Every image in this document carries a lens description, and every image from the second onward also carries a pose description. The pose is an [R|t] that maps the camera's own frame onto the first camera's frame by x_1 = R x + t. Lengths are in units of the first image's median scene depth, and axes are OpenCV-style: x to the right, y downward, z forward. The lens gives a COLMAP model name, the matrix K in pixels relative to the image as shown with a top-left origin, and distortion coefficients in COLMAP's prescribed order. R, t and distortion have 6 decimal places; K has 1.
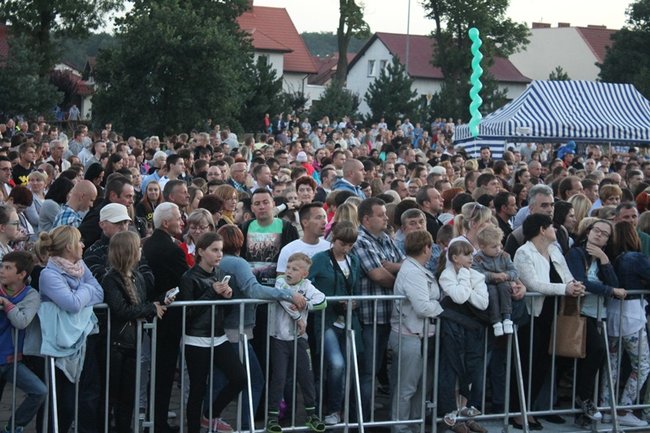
lens RADIAL K [[1592.1, 0, 337.4], [0, 1592.1, 239.8], [0, 0, 1]] dist [0.071542, 0.000000]
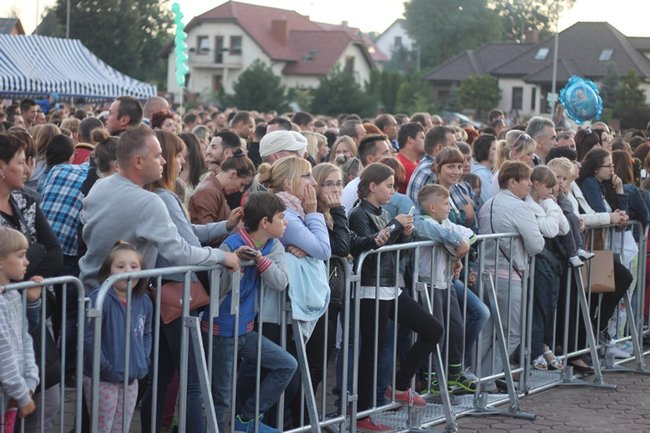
lens RADIAL K [[1526.5, 0, 322.3], [0, 1526.5, 214.4], [0, 0, 1]] dist [0.054967, 0.000000]
pose [[0.879299, -0.033743, 0.475073, -0.142093], [0.030675, 0.999428, 0.014210, 0.002614], [-0.475281, 0.002078, 0.879832, 0.088739]]
